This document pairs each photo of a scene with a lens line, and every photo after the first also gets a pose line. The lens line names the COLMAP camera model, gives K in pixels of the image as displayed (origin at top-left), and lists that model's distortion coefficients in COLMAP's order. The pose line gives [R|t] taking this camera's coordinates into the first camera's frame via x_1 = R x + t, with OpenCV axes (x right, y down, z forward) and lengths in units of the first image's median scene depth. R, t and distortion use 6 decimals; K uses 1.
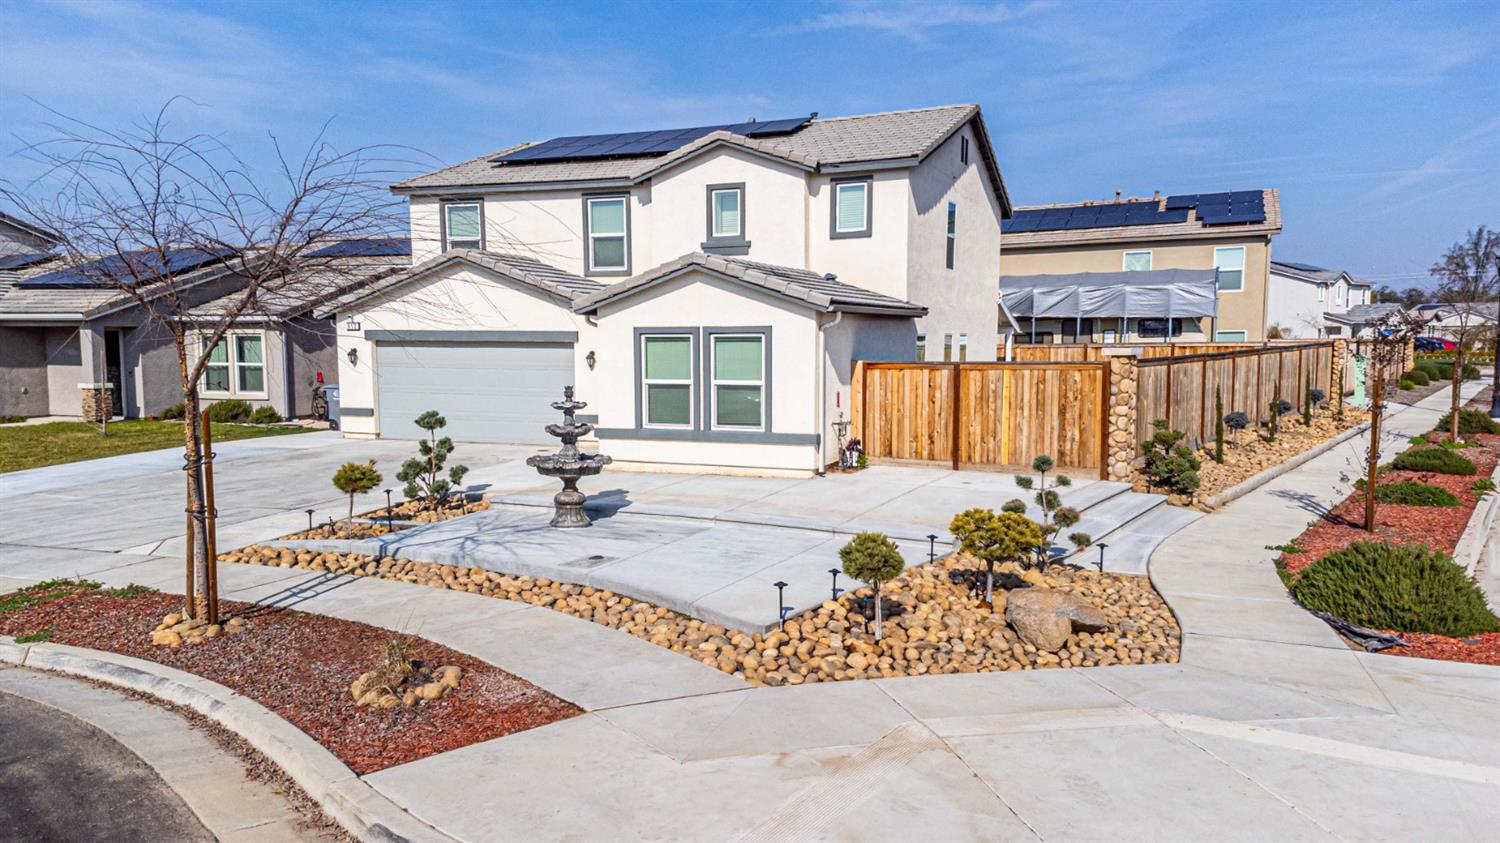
lens RADIAL K [[1080.7, 0, 738.3], [0, 1080.7, 434.4], [0, 0, 1]] dist [0.301091, -0.270200]
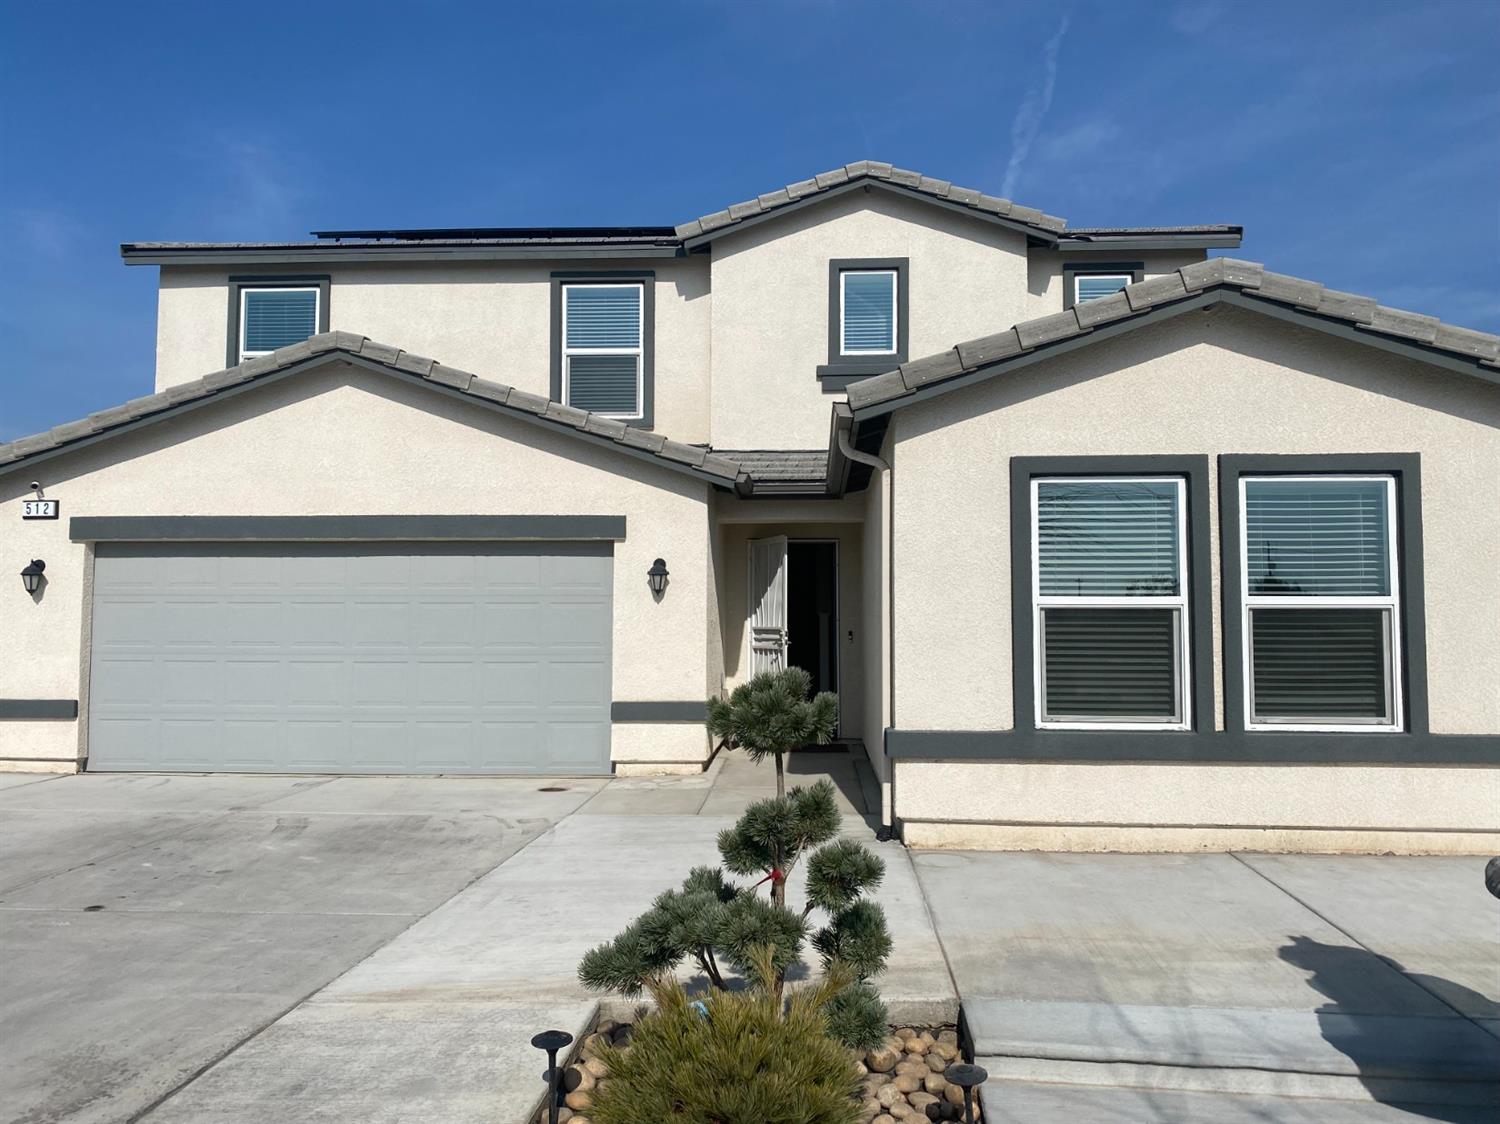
lens RADIAL K [[1147.4, 0, 750.0], [0, 1147.4, 562.0], [0, 0, 1]] dist [0.019882, -0.003189]
pose [[0.943563, 0.024275, 0.330301, -0.310267], [0.024129, 0.989621, -0.141660, -0.009138], [-0.330312, 0.141635, 0.933185, 0.661705]]
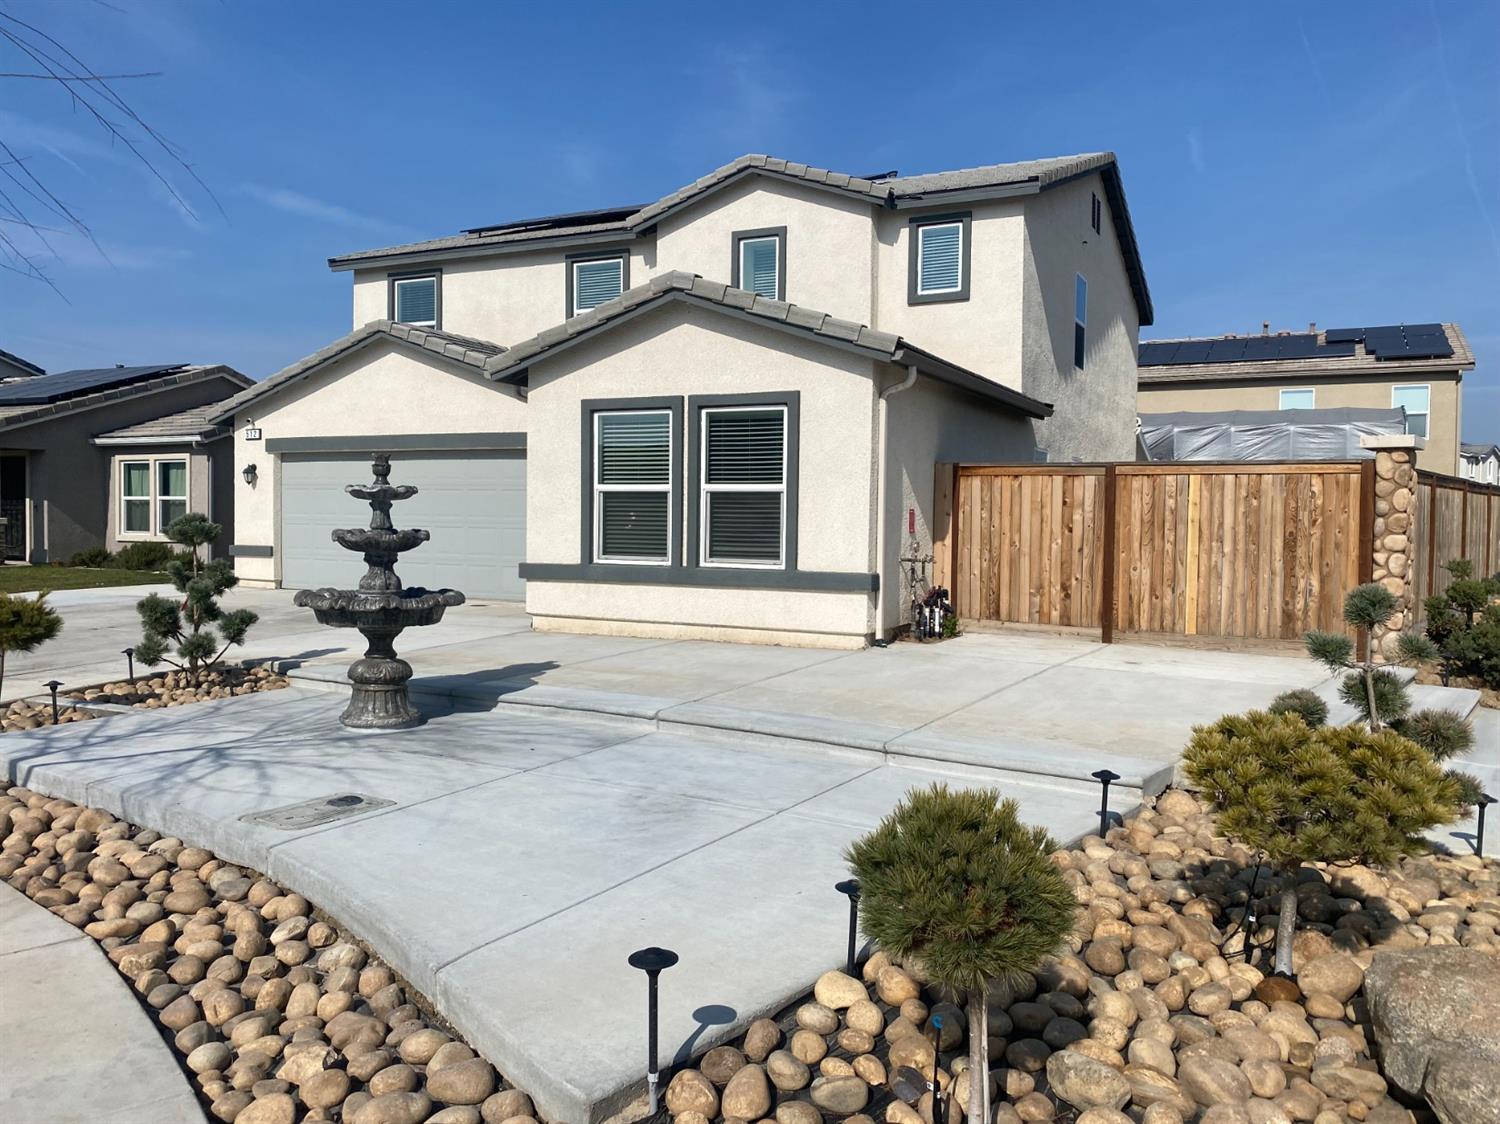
lens RADIAL K [[1146.6, 0, 757.9], [0, 1146.6, 559.1], [0, 0, 1]] dist [0.069002, -0.137521]
pose [[0.998099, 0.017393, -0.059132, 0.044186], [-0.020443, 0.998470, -0.051371, 0.023323], [0.058148, 0.052482, 0.996927, 0.354565]]
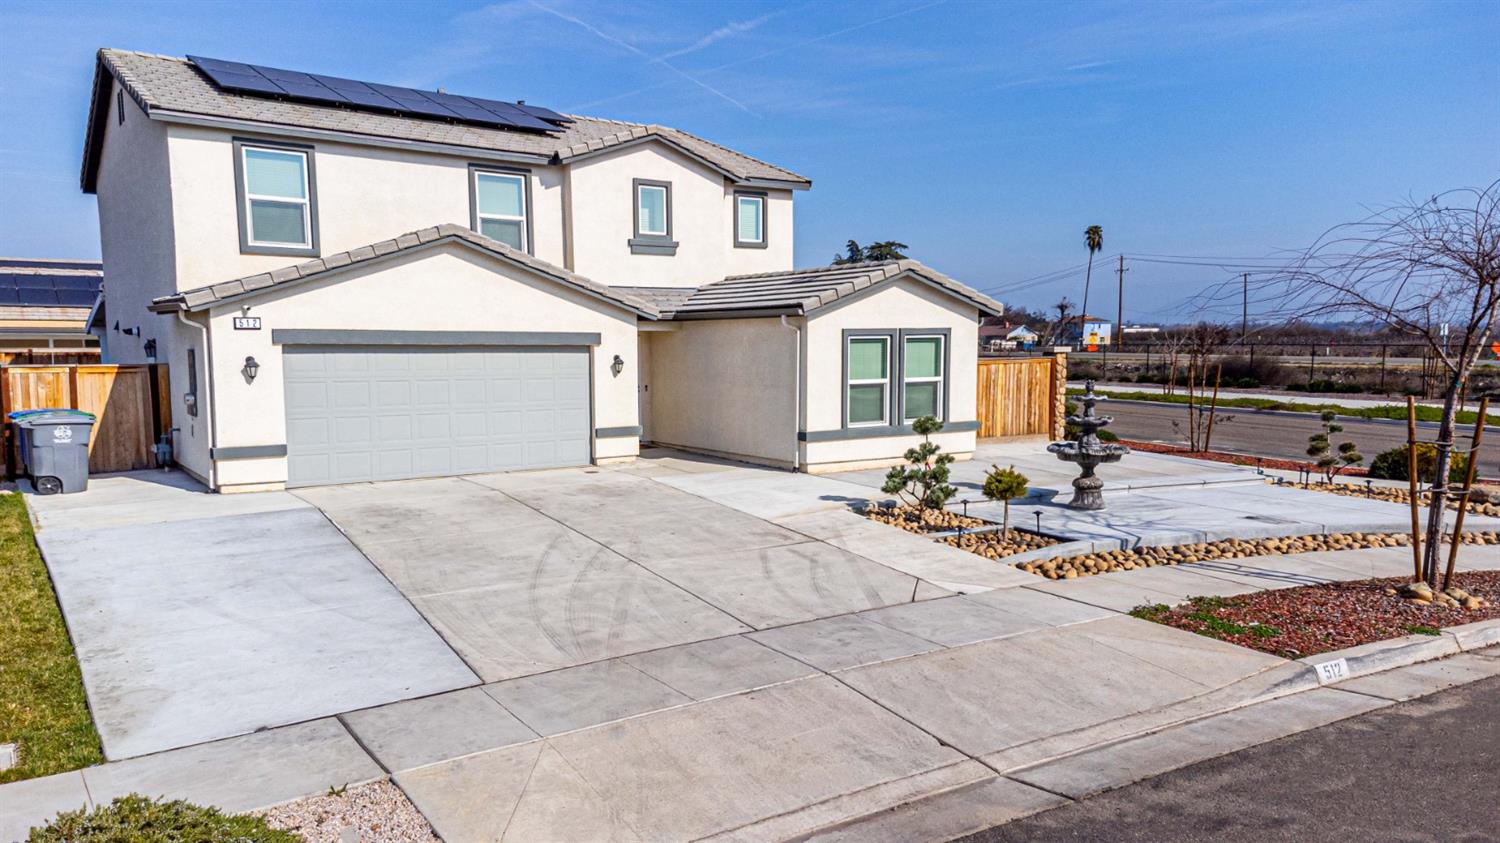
lens RADIAL K [[1080.7, 0, 738.3], [0, 1080.7, 434.4], [0, 0, 1]] dist [0.301091, -0.270200]
pose [[0.558020, -0.071572, 0.826735, -0.989862], [0.075931, 0.996498, 0.035018, -0.043552], [-0.826346, 0.043234, 0.561500, 0.514944]]
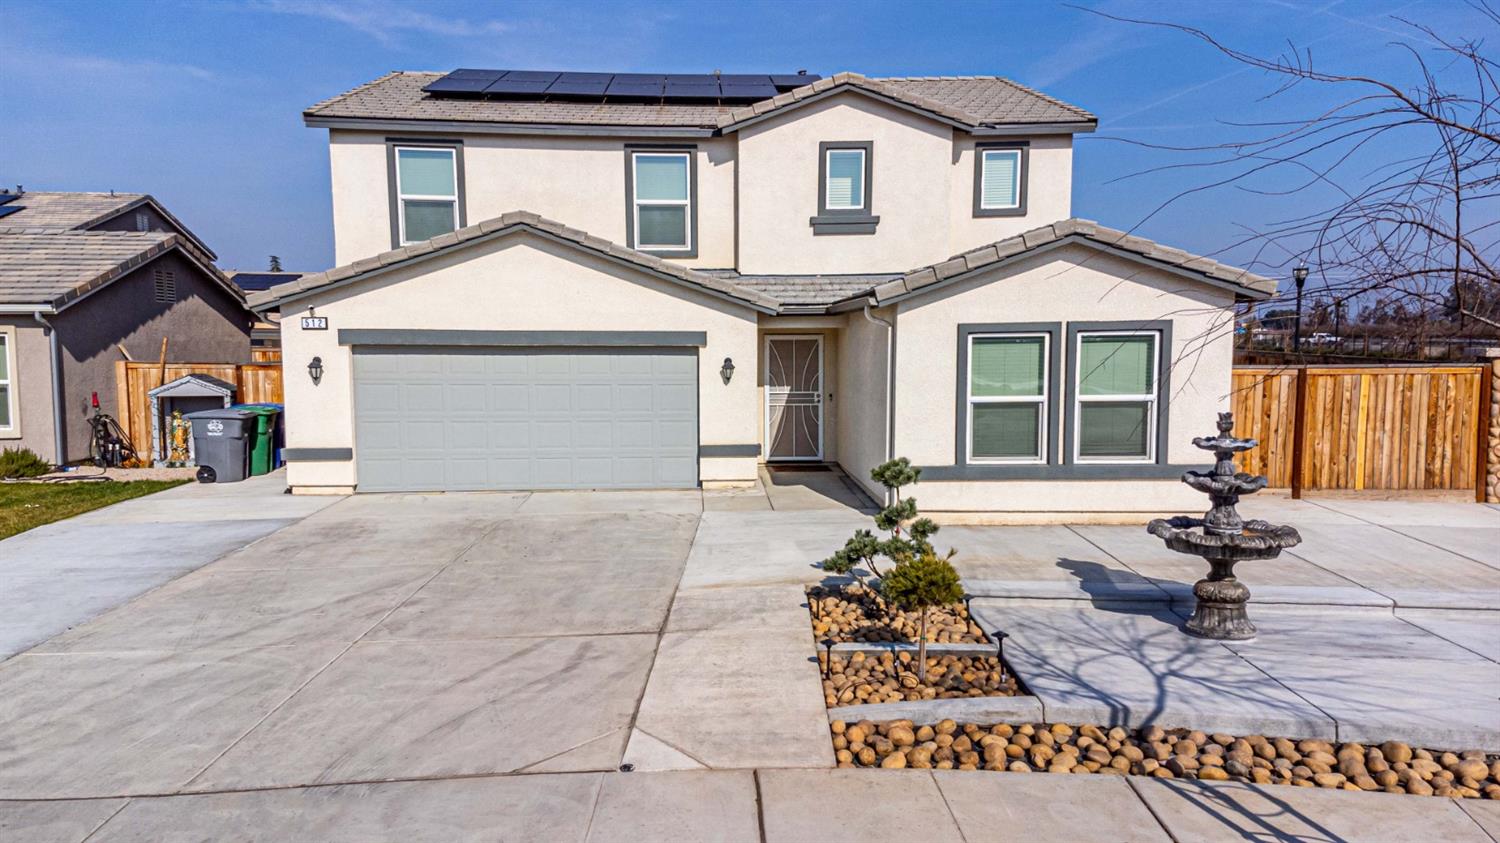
lens RADIAL K [[1080.7, 0, 738.3], [0, 1080.7, 434.4], [0, 0, 1]] dist [0.301091, -0.270200]
pose [[0.906989, -0.037176, 0.419510, -0.530377], [0.037606, 0.999266, 0.007248, -0.036792], [-0.419471, 0.009202, 0.907722, 0.405517]]
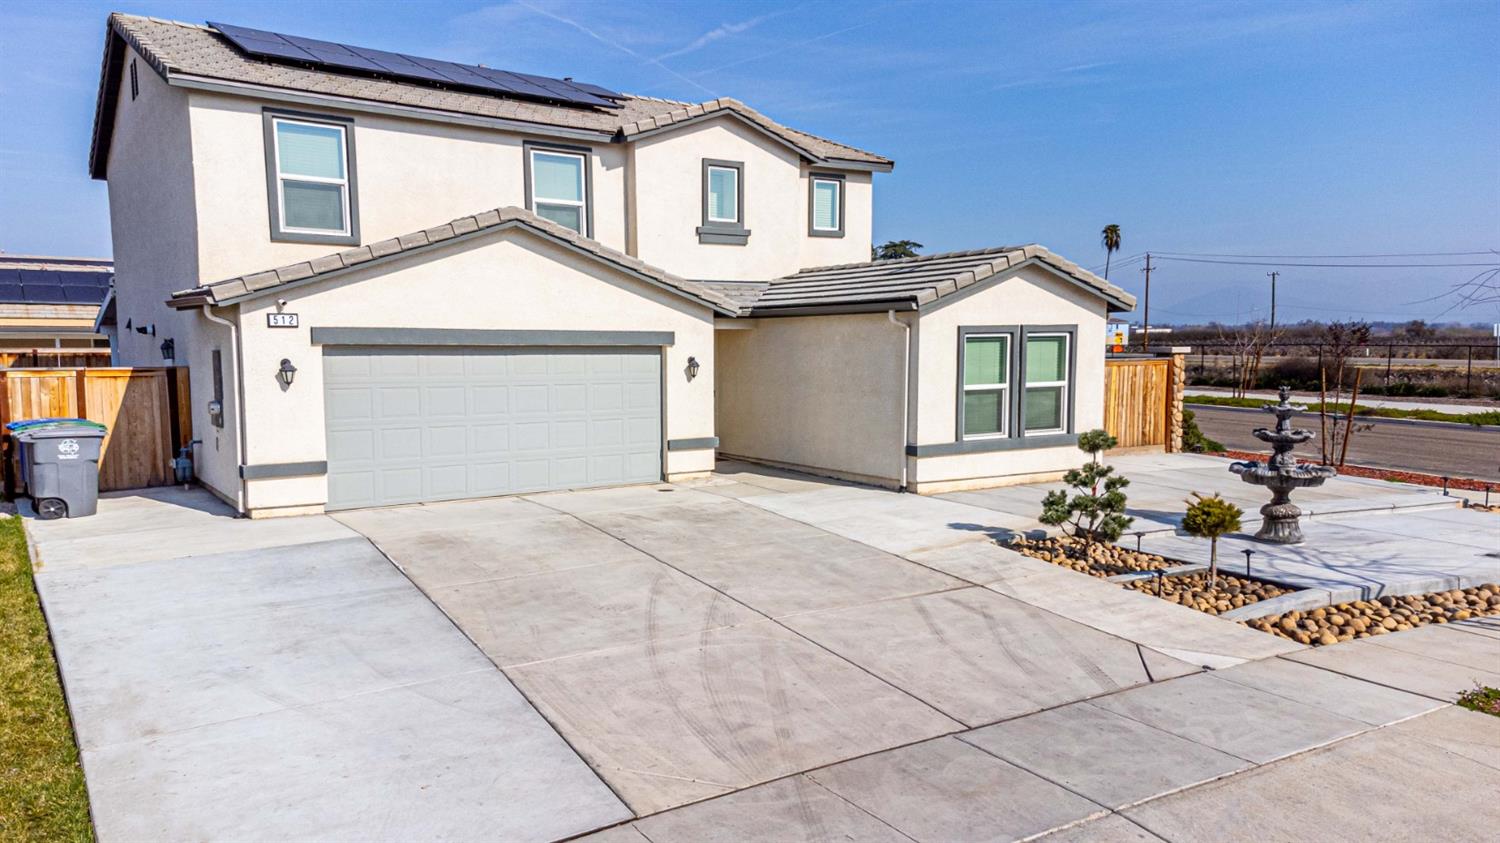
lens RADIAL K [[1080.7, 0, 738.3], [0, 1080.7, 434.4], [0, 0, 1]] dist [0.301091, -0.270200]
pose [[0.562100, -0.070429, 0.824065, -0.922937], [0.074353, 0.996636, 0.034461, -0.055359], [-0.823720, 0.041901, 0.565446, 0.649468]]
